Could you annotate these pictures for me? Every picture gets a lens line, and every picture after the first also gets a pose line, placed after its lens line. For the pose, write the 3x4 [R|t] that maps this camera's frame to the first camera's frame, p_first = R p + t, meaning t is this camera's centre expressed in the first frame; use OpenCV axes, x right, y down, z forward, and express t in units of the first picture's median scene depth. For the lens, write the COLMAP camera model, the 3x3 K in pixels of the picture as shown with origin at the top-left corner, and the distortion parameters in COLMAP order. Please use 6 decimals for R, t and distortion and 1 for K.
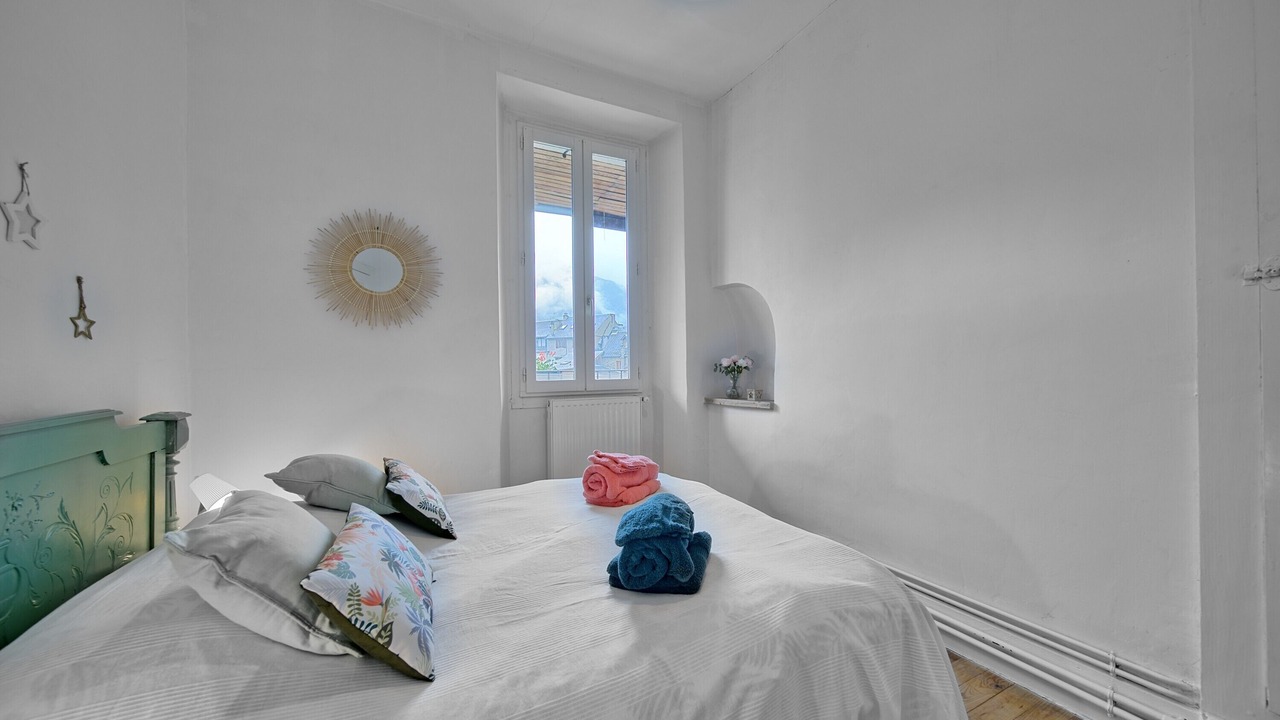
lens RADIAL K [[447.9, 0, 643.5], [0, 447.9, 364.7], [0, 0, 1]] dist [-0.001690, -0.000113]
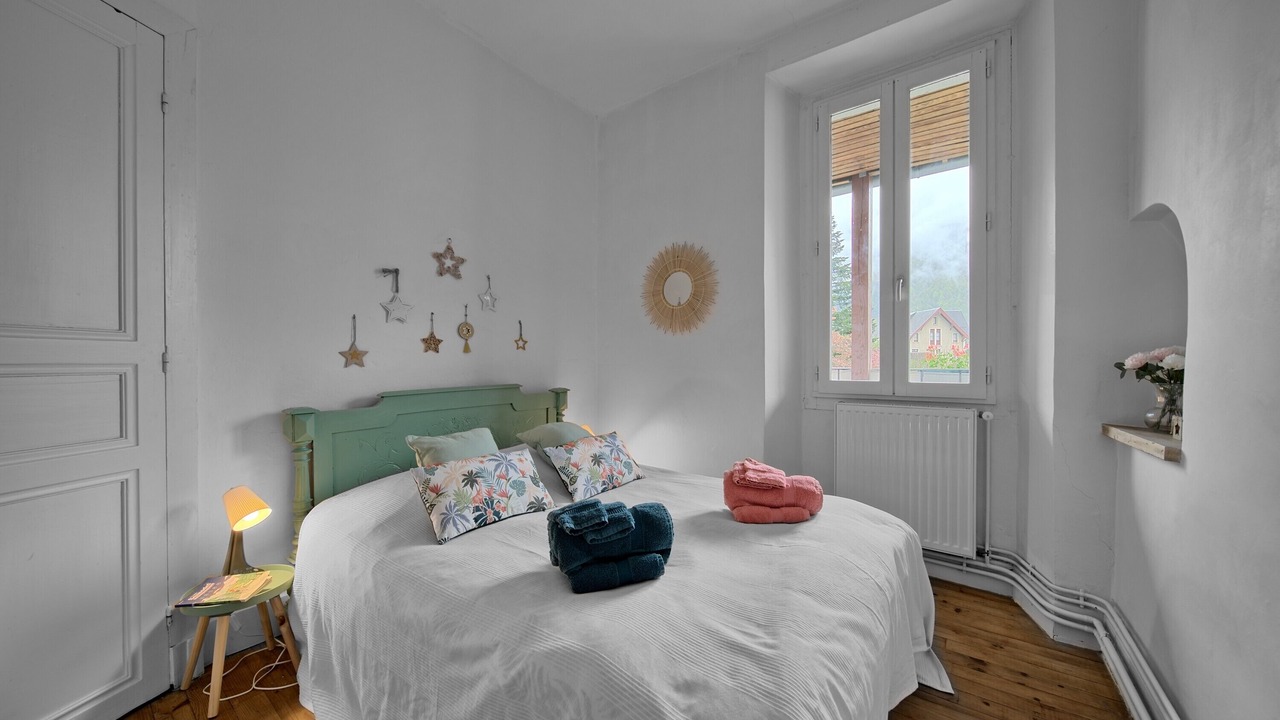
lens RADIAL K [[447.9, 0, 643.5], [0, 447.9, 364.7], [0, 0, 1]] dist [-0.001690, -0.000113]
pose [[0.446137, 0.013077, -0.894869, 0.516248], [-0.000057, 0.999894, 0.014583, -0.011251], [0.894965, -0.006455, 0.446090, 0.329774]]
